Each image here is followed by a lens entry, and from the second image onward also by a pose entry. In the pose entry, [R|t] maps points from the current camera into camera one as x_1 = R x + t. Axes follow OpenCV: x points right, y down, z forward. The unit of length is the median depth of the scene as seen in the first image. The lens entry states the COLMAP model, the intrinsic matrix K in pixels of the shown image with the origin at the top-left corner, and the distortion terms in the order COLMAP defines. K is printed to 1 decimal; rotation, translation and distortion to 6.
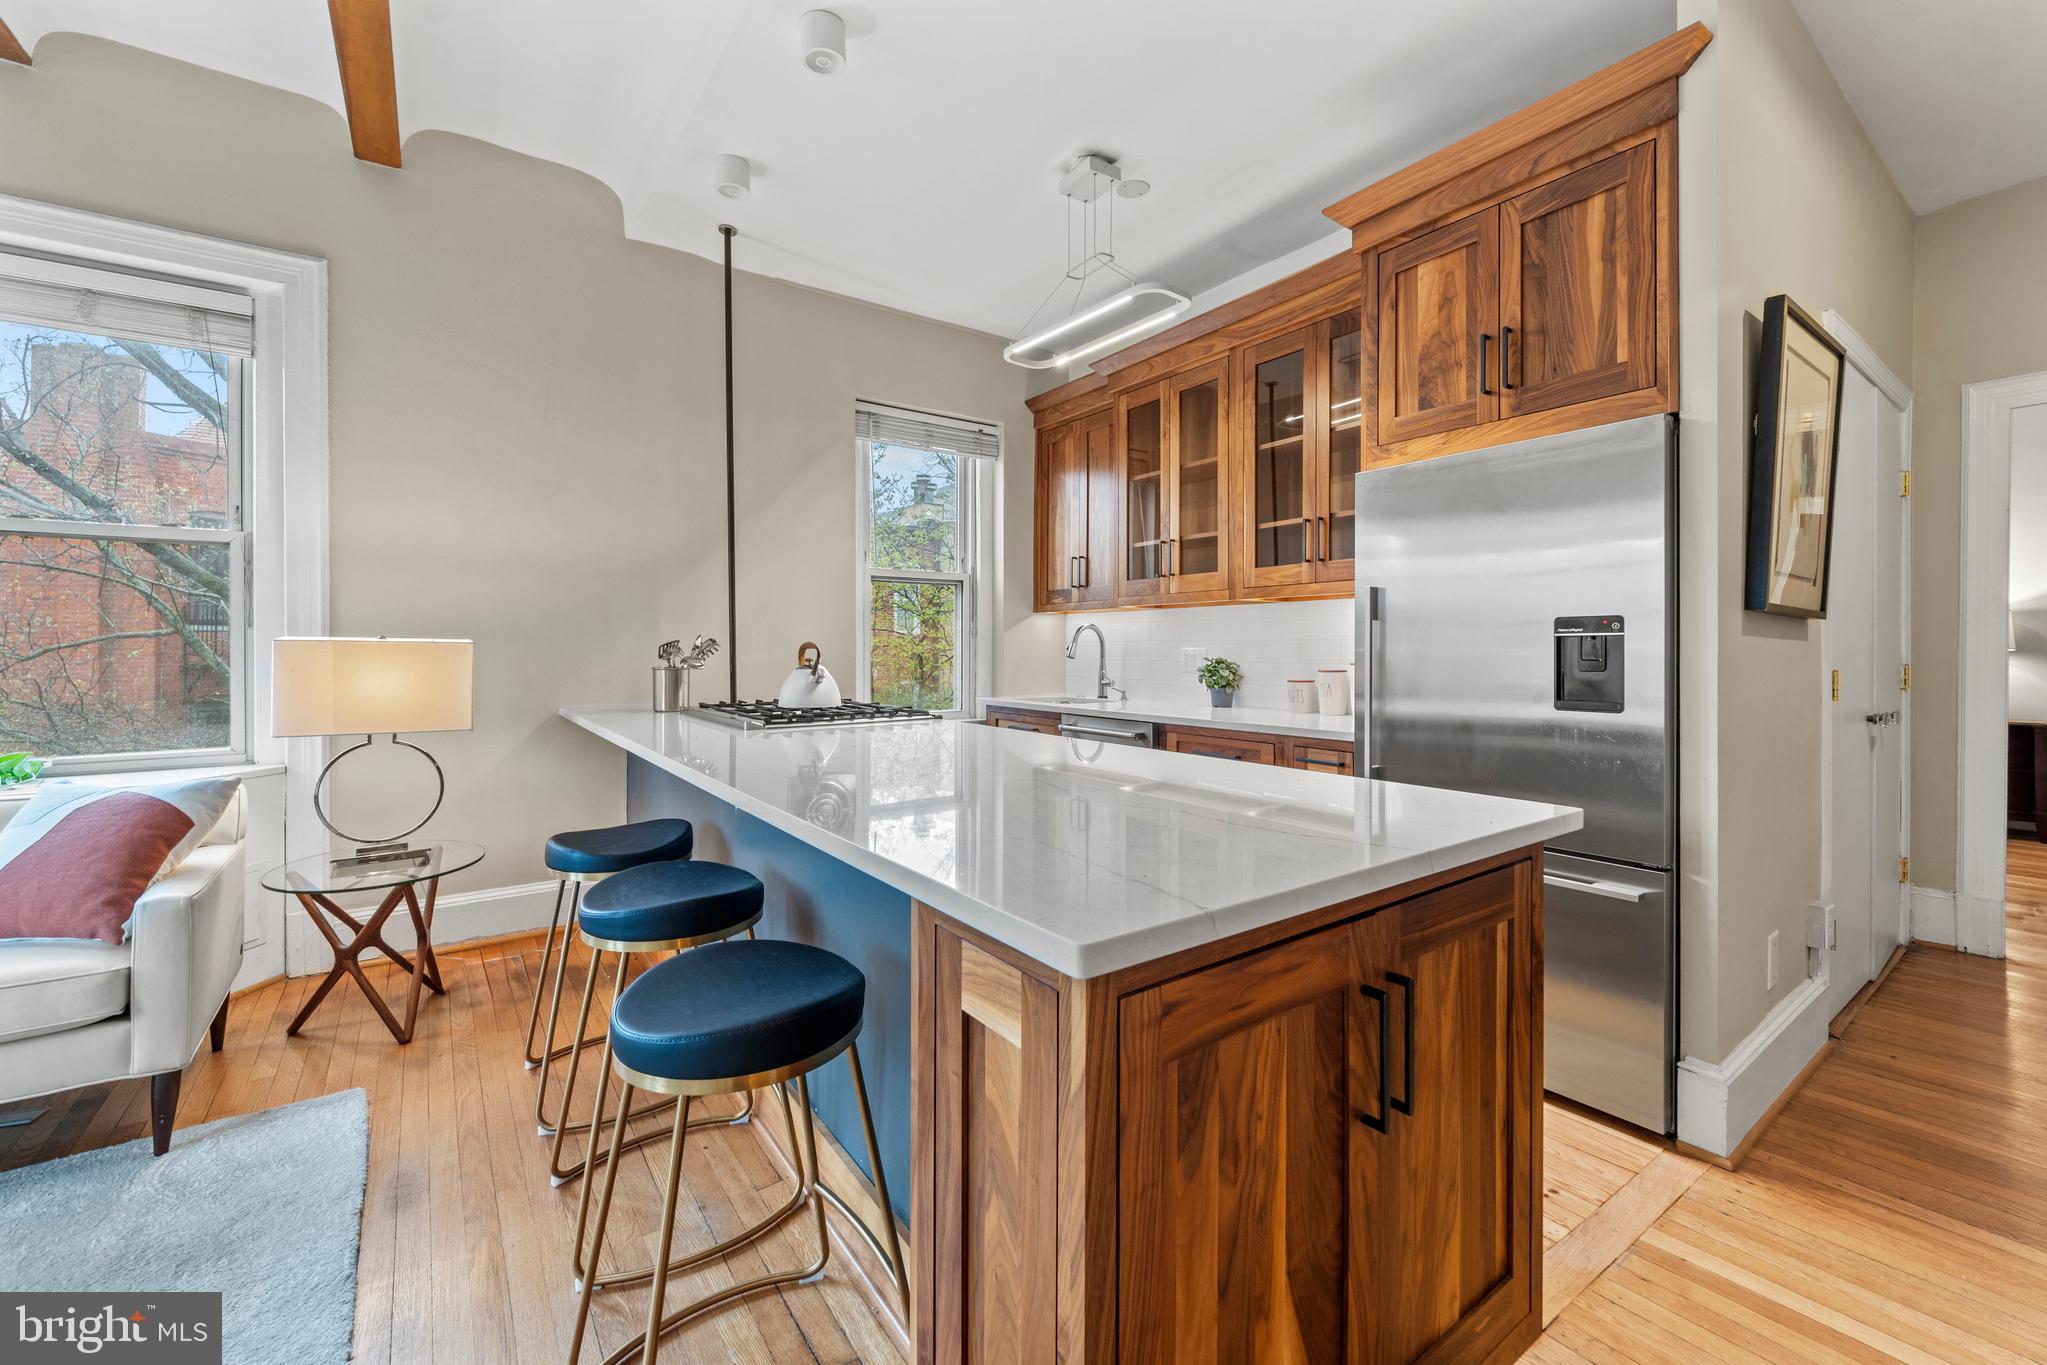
lens RADIAL K [[831.1, 0, 1010.9], [0, 831.1, 652.1], [0, 0, 1]] dist [-0.001594, -0.000351]
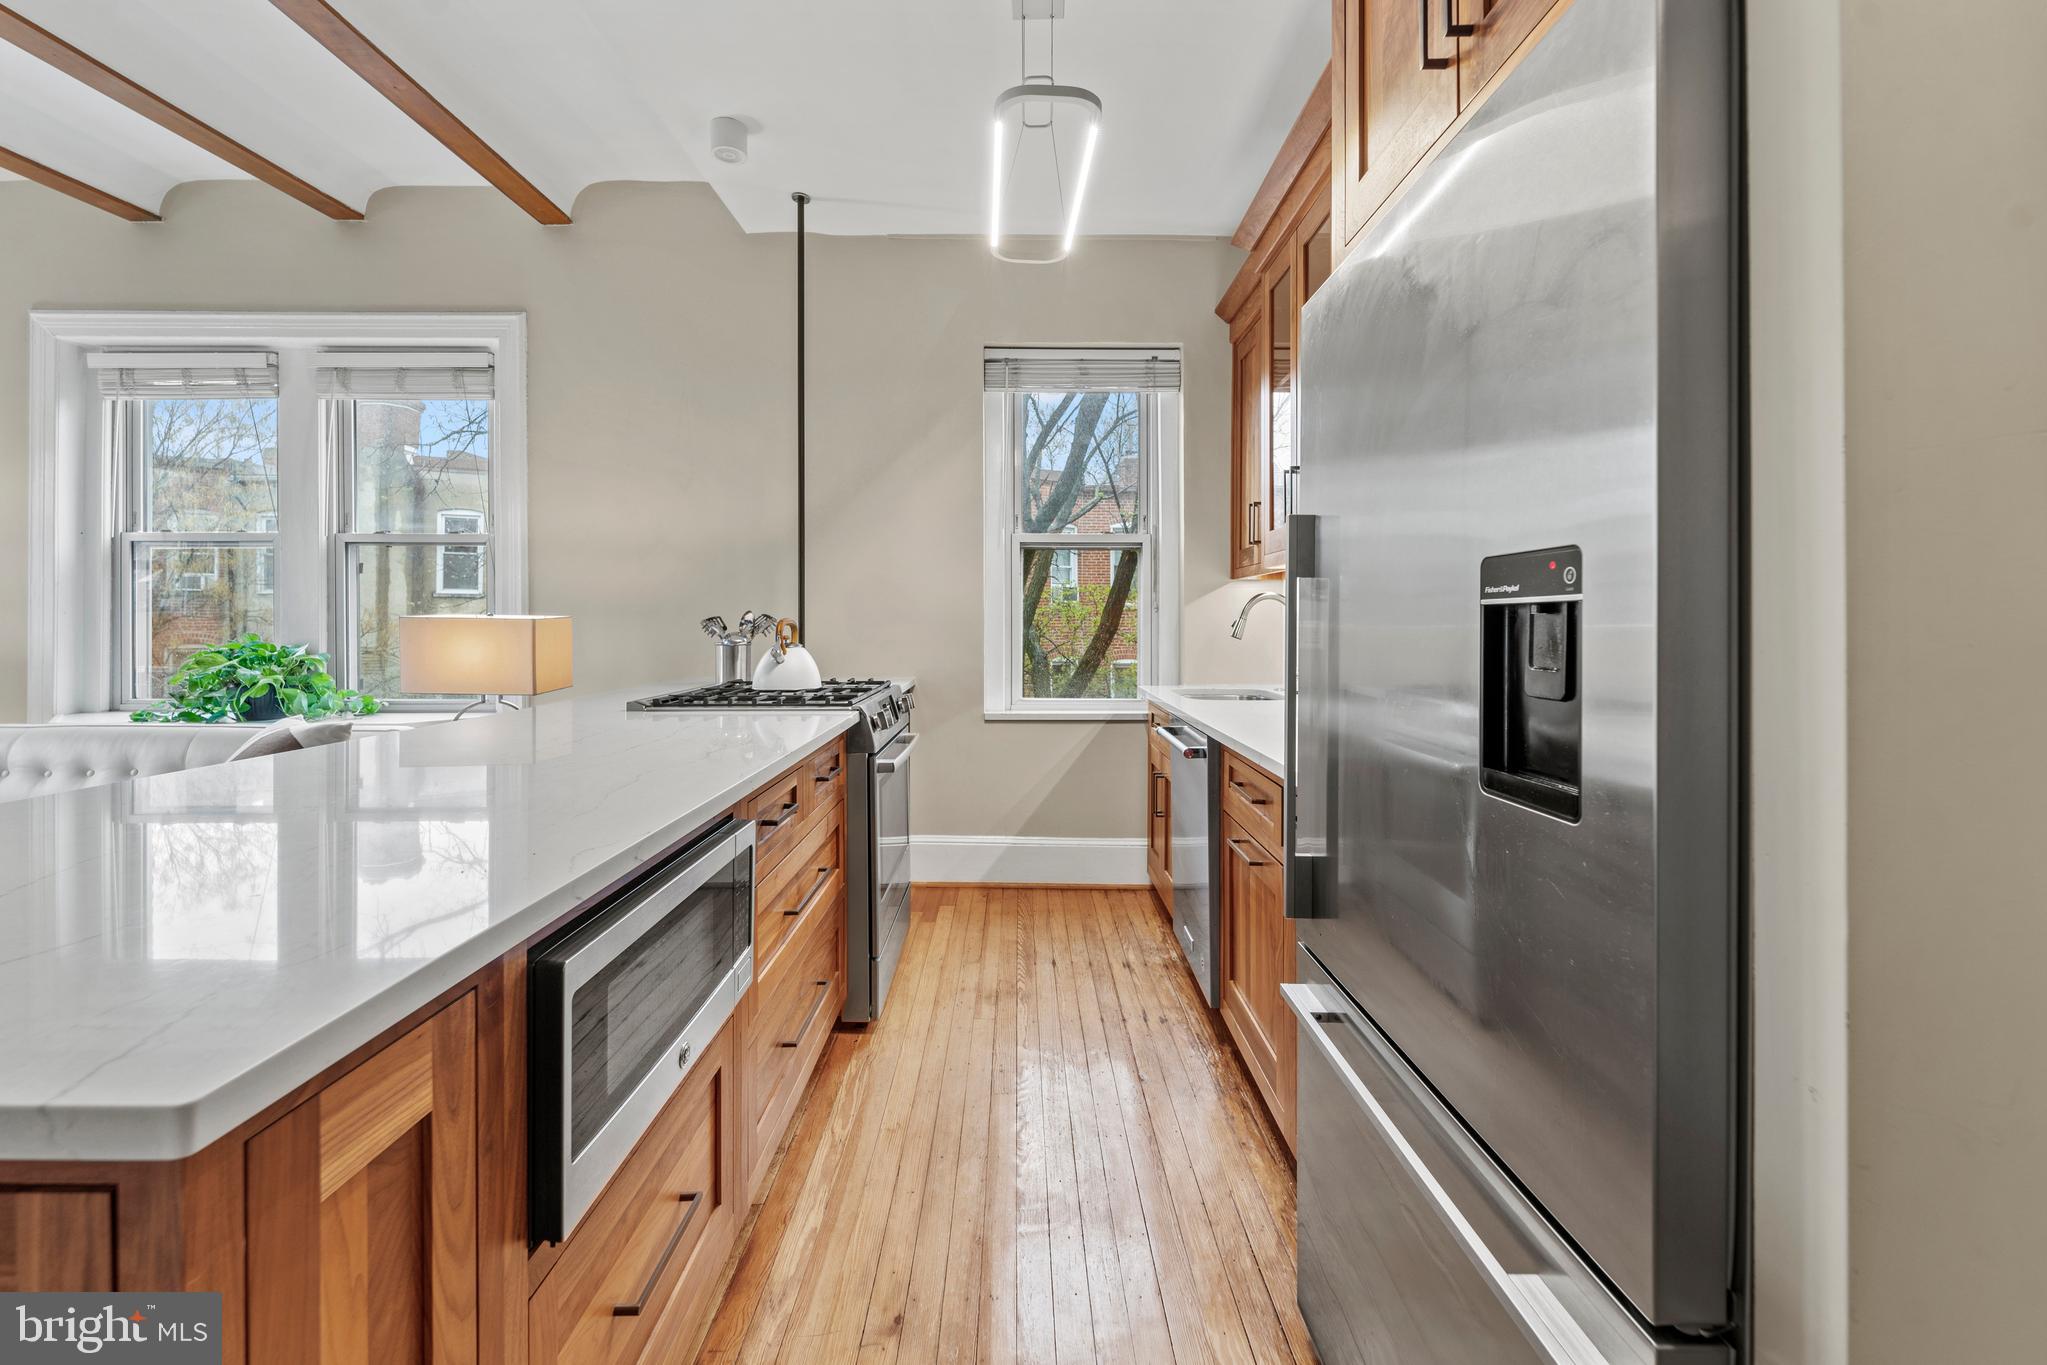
lens RADIAL K [[838.4, 0, 1020.5], [0, 838.4, 620.8], [0, 0, 1]] dist [-0.000035, -0.000537]
pose [[0.820583, 0.001838, -0.571525, 0.442926], [-0.005274, 0.999977, -0.004357, -0.005680], [0.571503, 0.006589, 0.820573, 0.342023]]
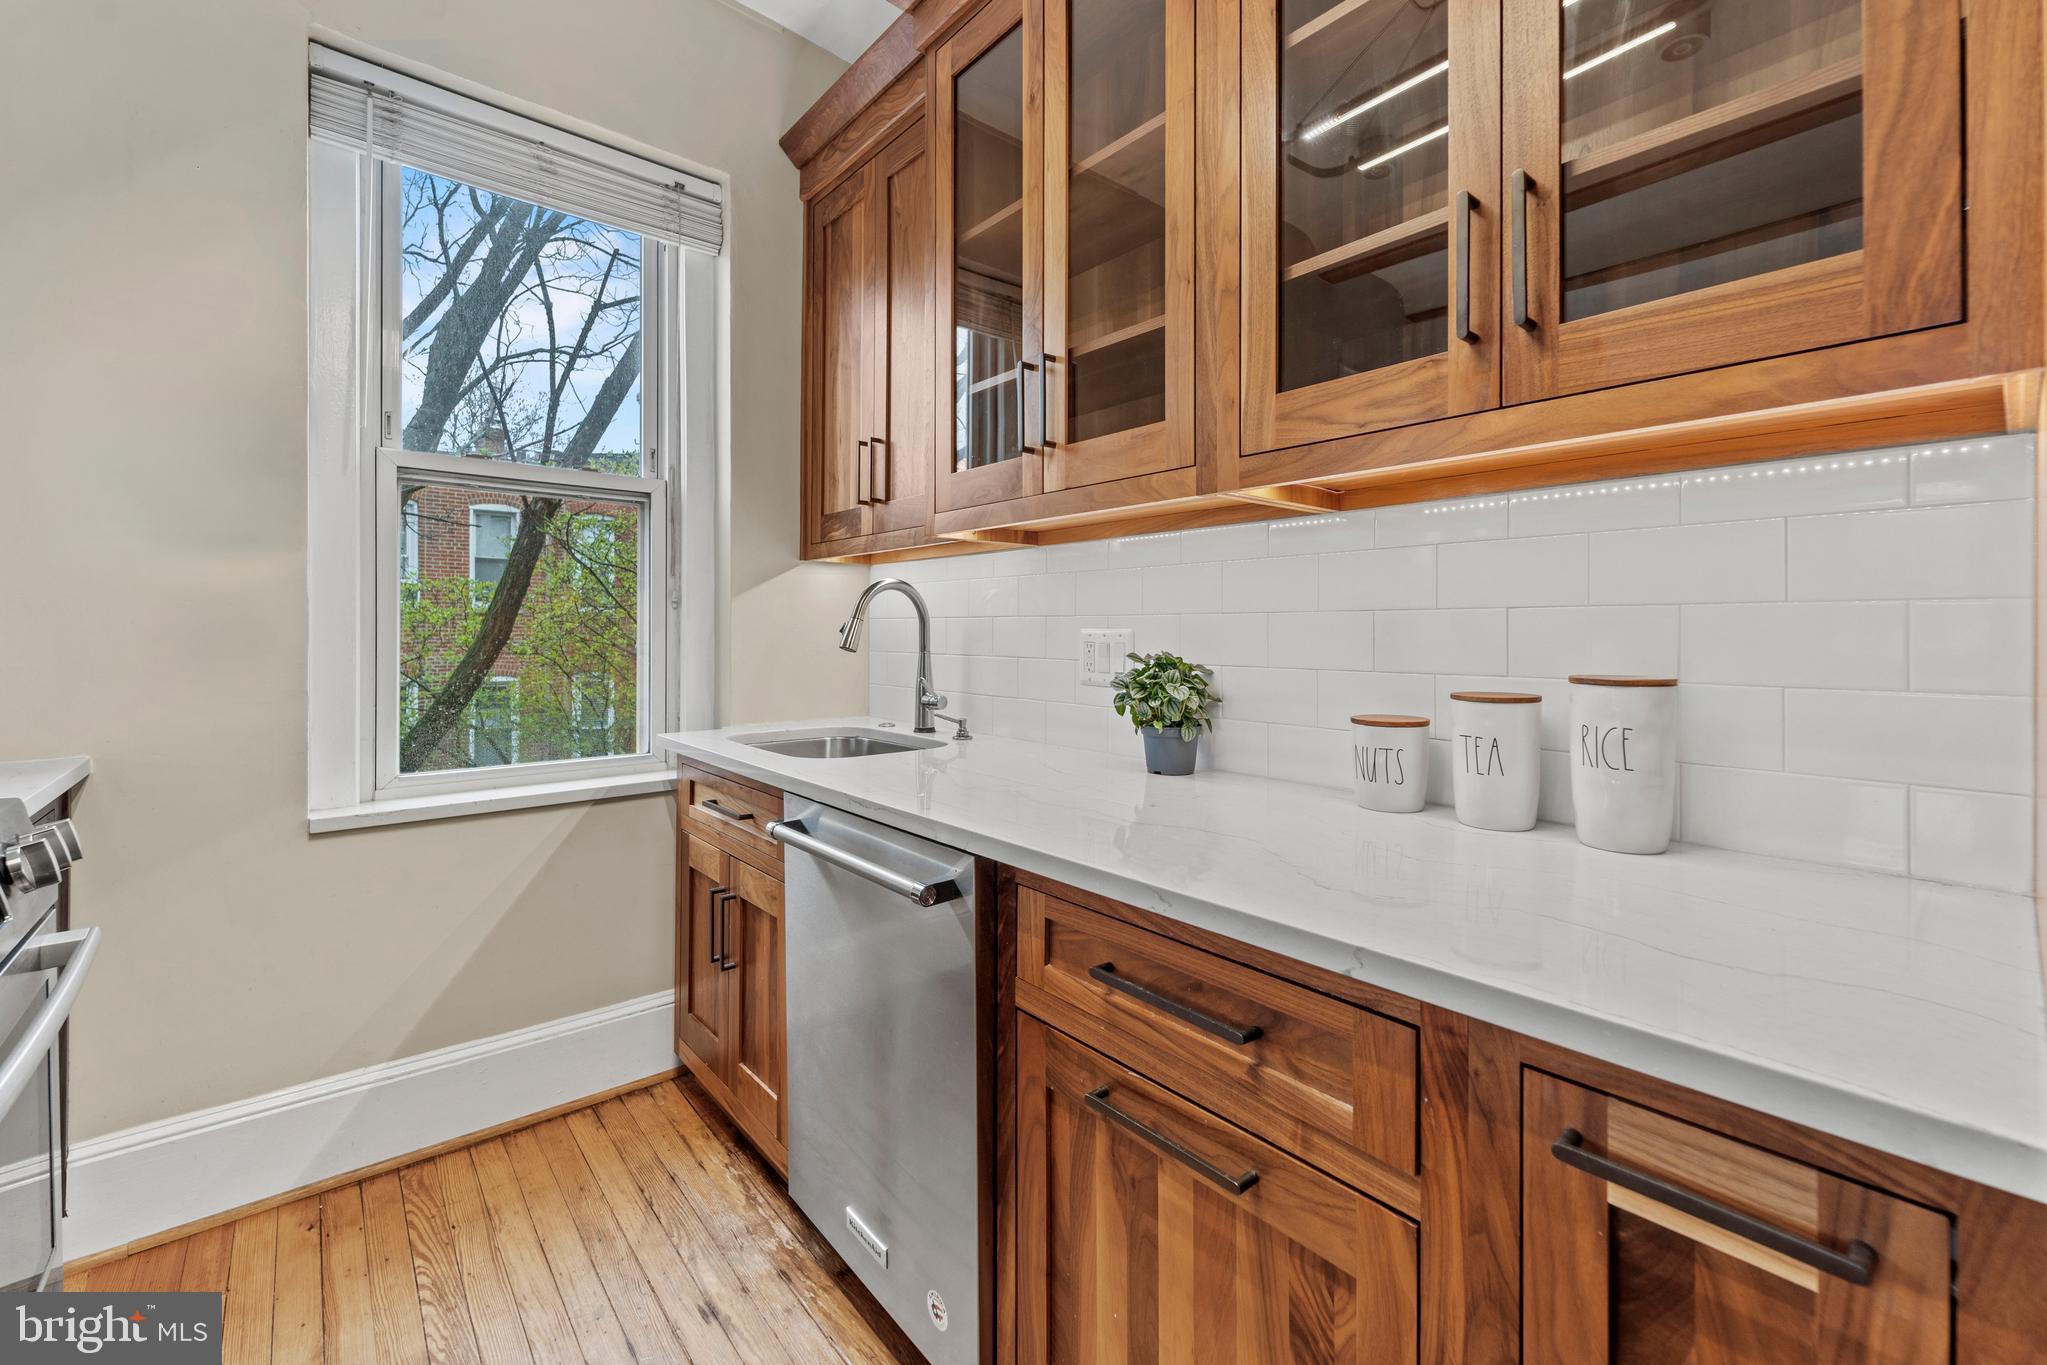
lens RADIAL K [[835.6, 0, 1014.0], [0, 835.6, 628.7], [0, 0, 1]] dist [0.001239, -0.000323]
pose [[0.995661, 0.002495, 0.093022, 0.155641], [-0.001780, 0.999968, -0.007774, -0.002618], [-0.093039, 0.007574, 0.995634, 0.670223]]
